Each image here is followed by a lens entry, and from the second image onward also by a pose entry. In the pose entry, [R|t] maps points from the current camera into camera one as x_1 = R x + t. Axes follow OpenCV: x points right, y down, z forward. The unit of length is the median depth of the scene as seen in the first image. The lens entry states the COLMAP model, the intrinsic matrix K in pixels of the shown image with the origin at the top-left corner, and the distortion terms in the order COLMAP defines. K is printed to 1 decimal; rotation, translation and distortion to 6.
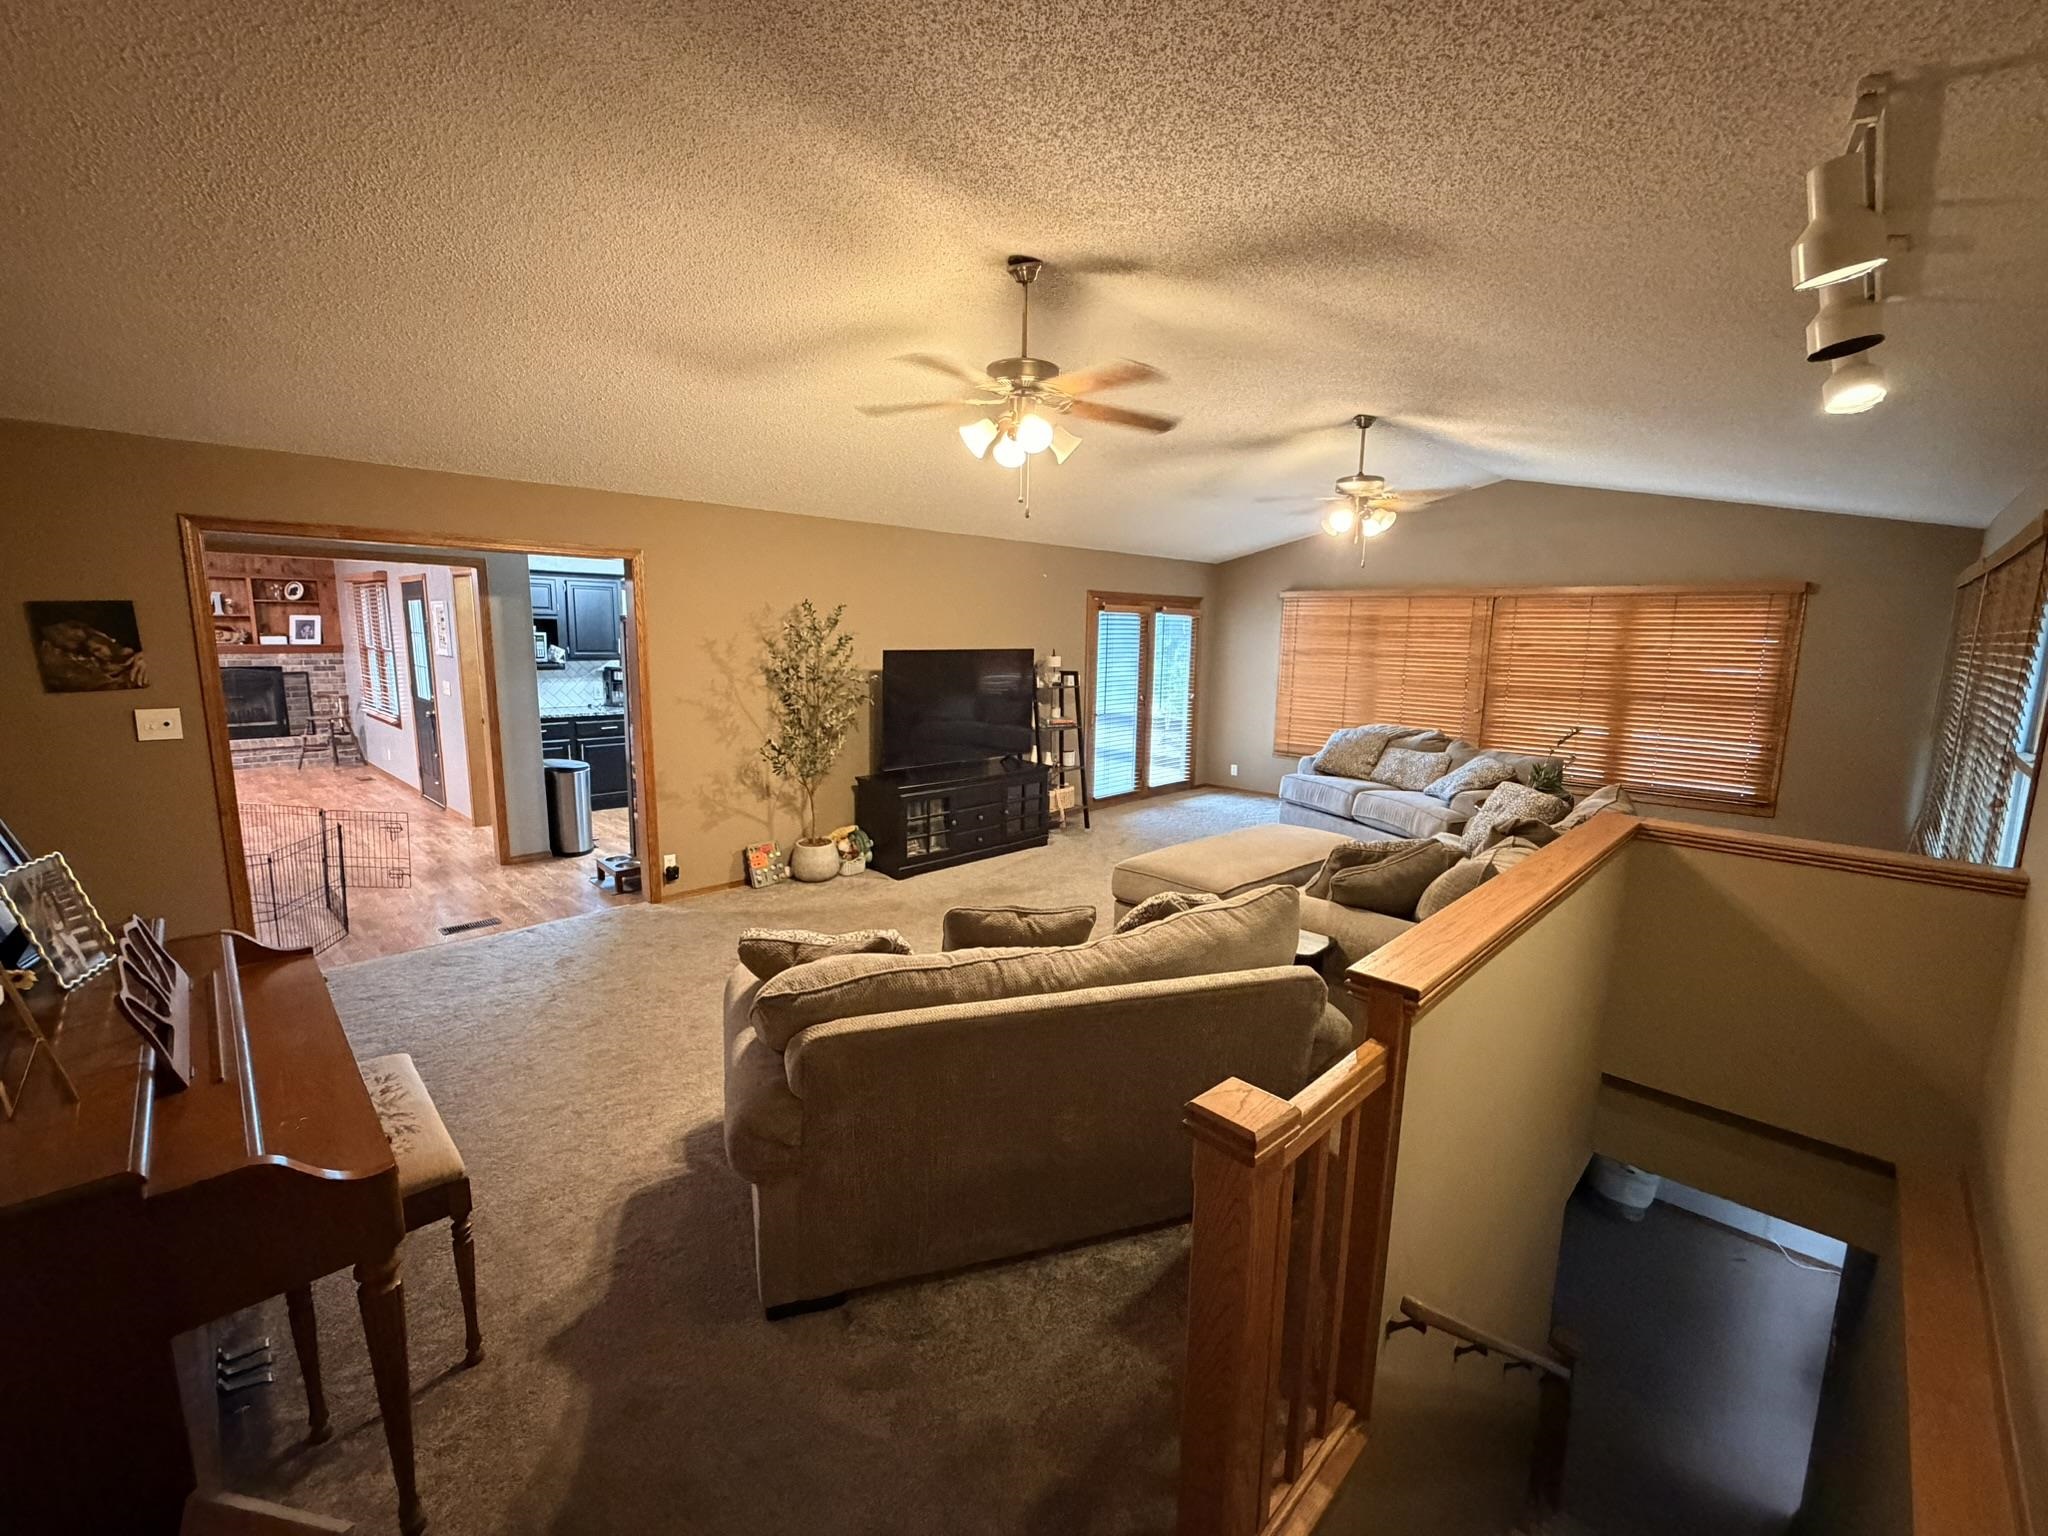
lens RADIAL K [[862.2, 0, 1024.0], [0, 862.2, 765.4], [0, 0, 1]] dist [-0.011399, -0.000249]
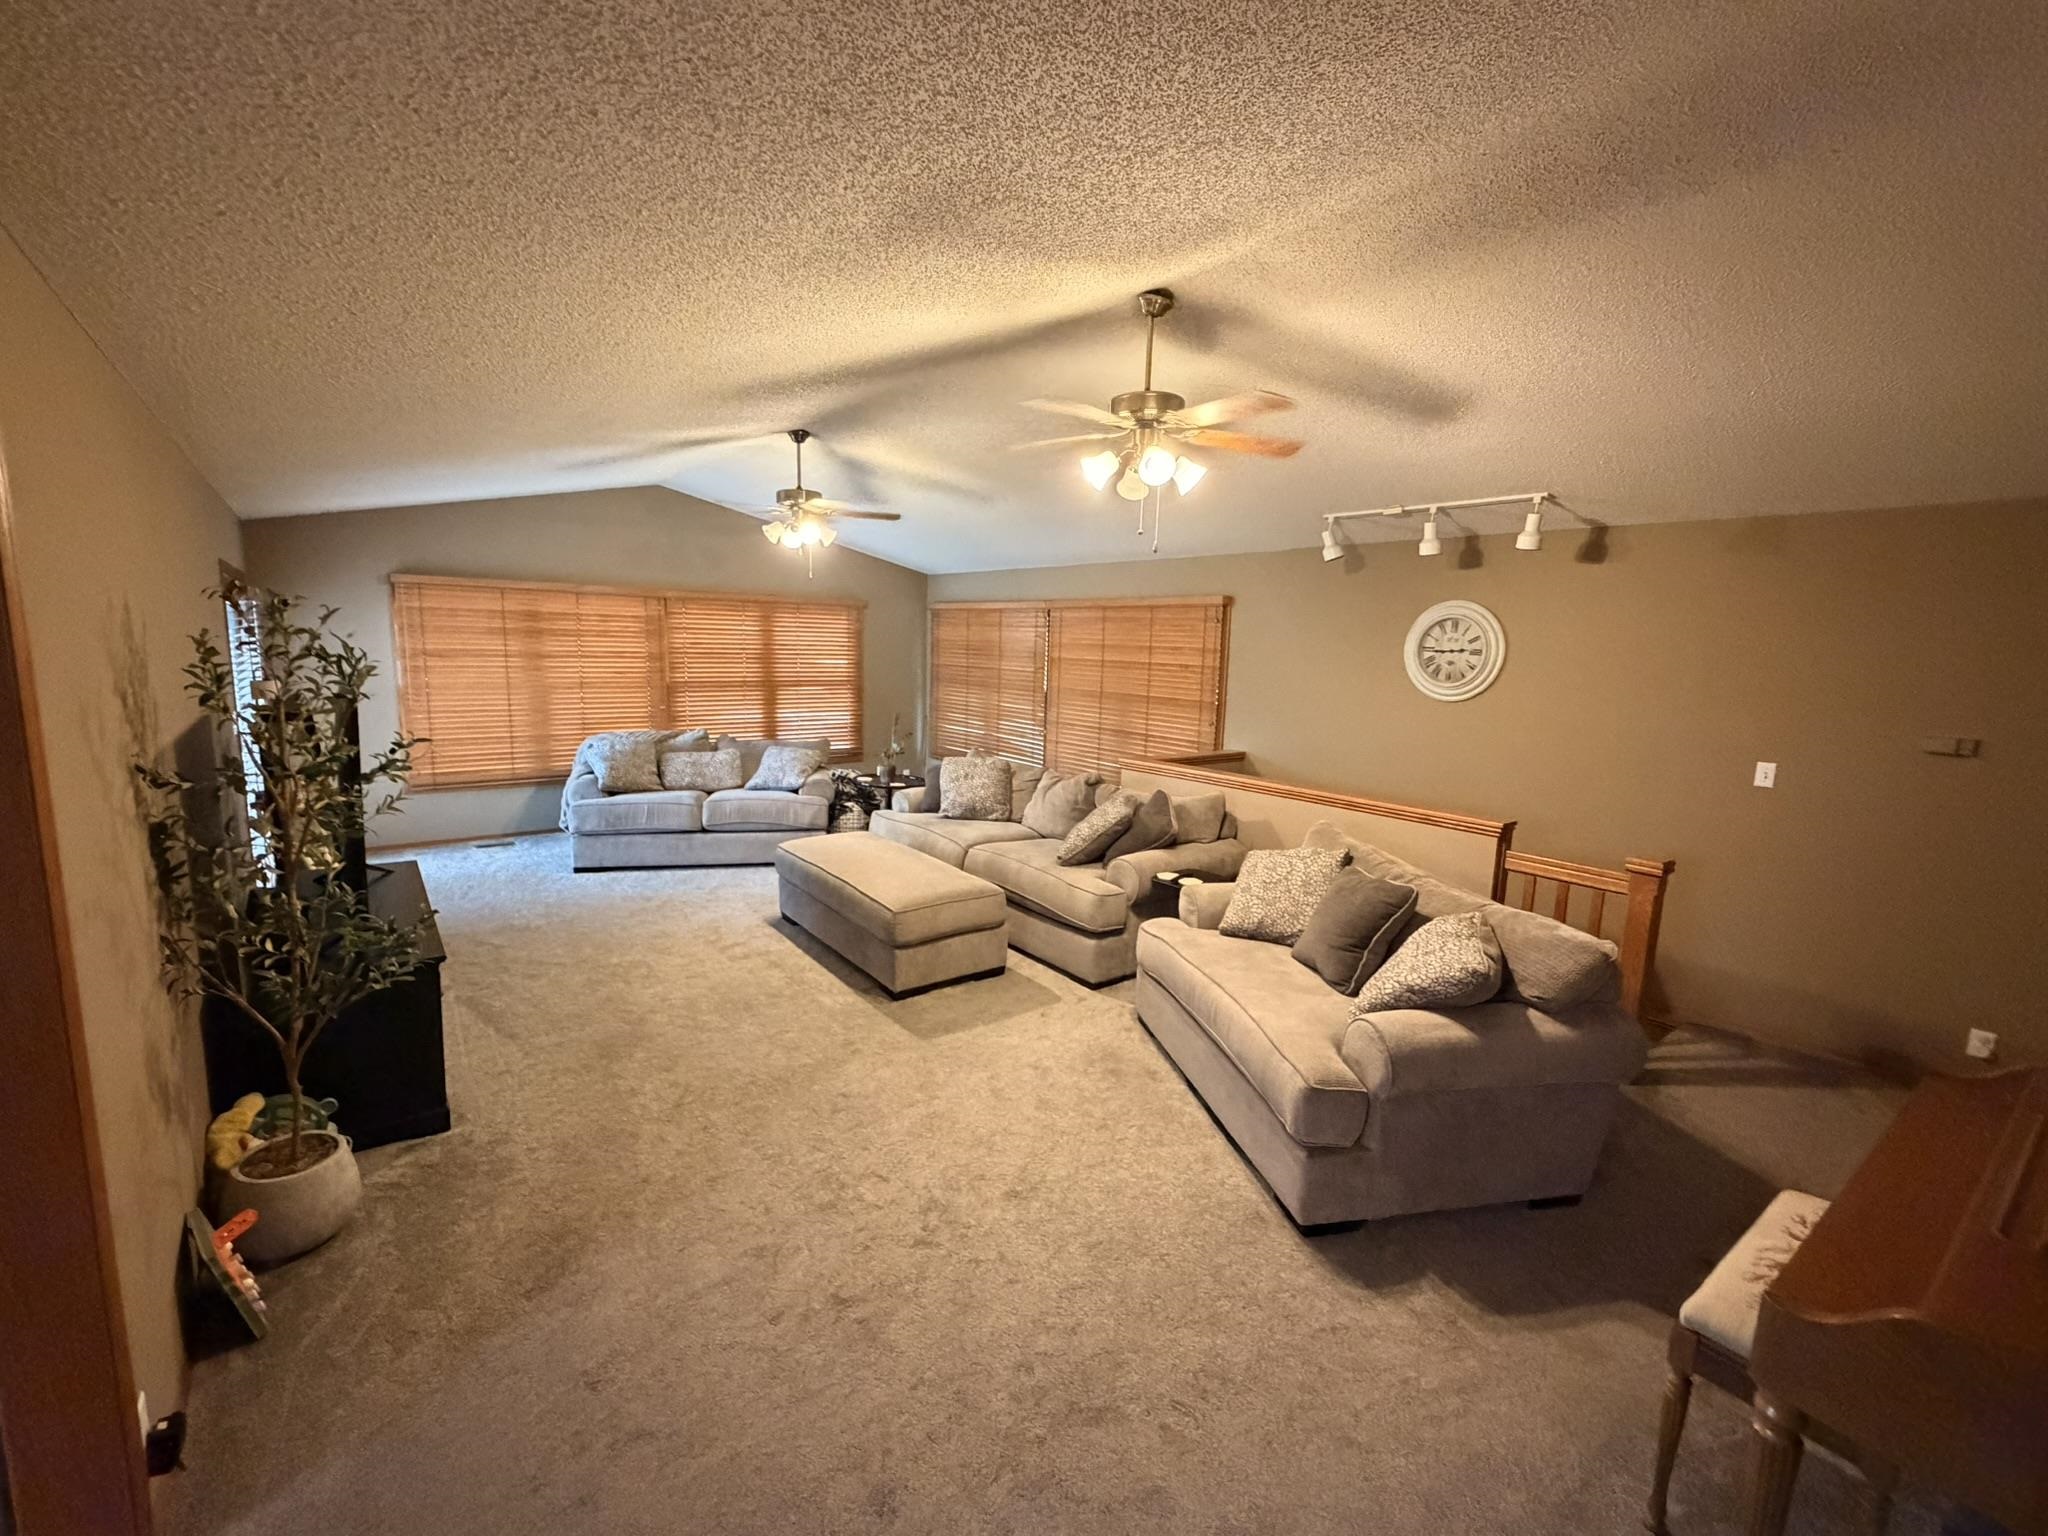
lens RADIAL K [[862.2, 0, 1027.7], [0, 862.2, 767.5], [0, 0, 1]] dist [-0.011399, -0.000249]
pose [[0.144857, -0.156956, 0.976924, -0.442148], [0.127152, 0.982105, 0.138934, -0.084201], [-0.981249, 0.104092, 0.162222, 0.428136]]
